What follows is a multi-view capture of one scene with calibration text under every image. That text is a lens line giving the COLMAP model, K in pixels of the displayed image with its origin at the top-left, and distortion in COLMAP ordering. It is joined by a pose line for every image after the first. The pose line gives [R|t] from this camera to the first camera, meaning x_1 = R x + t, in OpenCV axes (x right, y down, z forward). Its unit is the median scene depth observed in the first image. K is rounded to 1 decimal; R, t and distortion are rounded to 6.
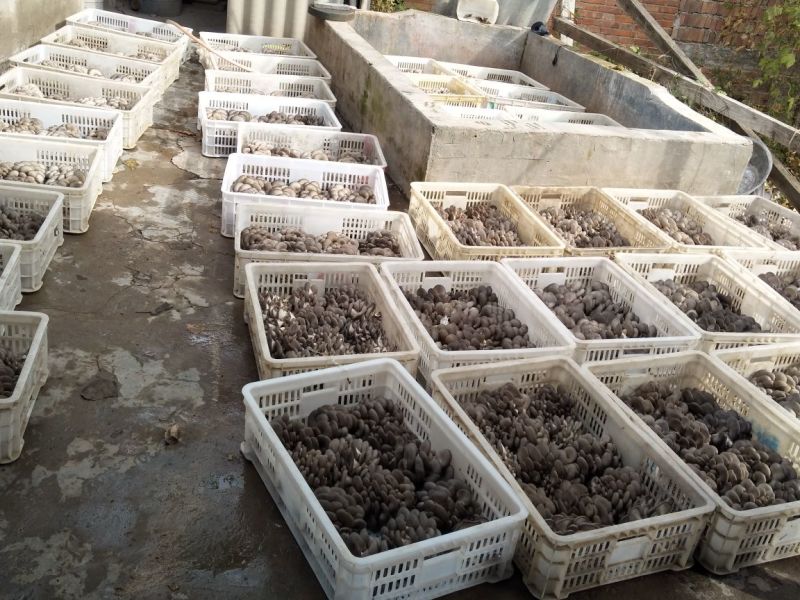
lens RADIAL K [[895.9, 0, 400.0], [0, 895.9, 300.0], [0, 0, 1]] dist [0.059551, -0.026260]
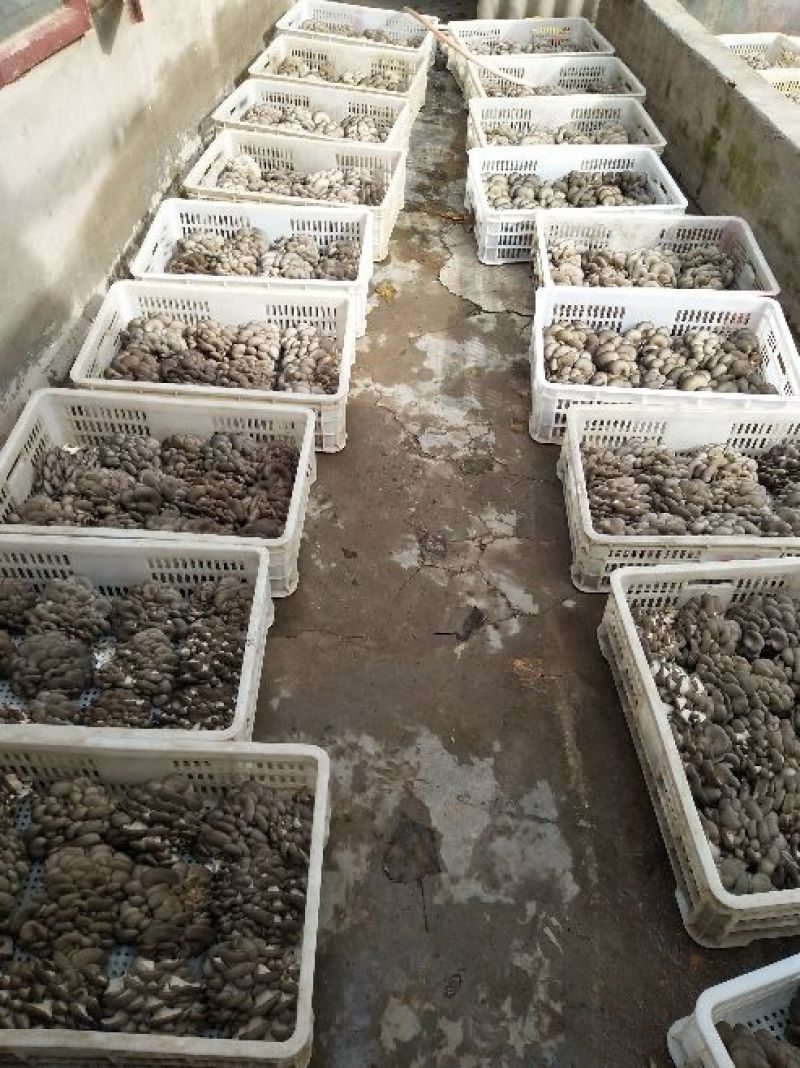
lens RADIAL K [[802.2, 0, 389.4], [0, 802.2, 539.6], [0, 0, 1]] dist [0.095110, -0.147785]
pose [[0.976032, 0.052640, -0.211166, -0.169726], [0.024505, 0.937552, 0.346982, -0.212173], [0.216244, -0.343840, 0.913790, 0.394487]]
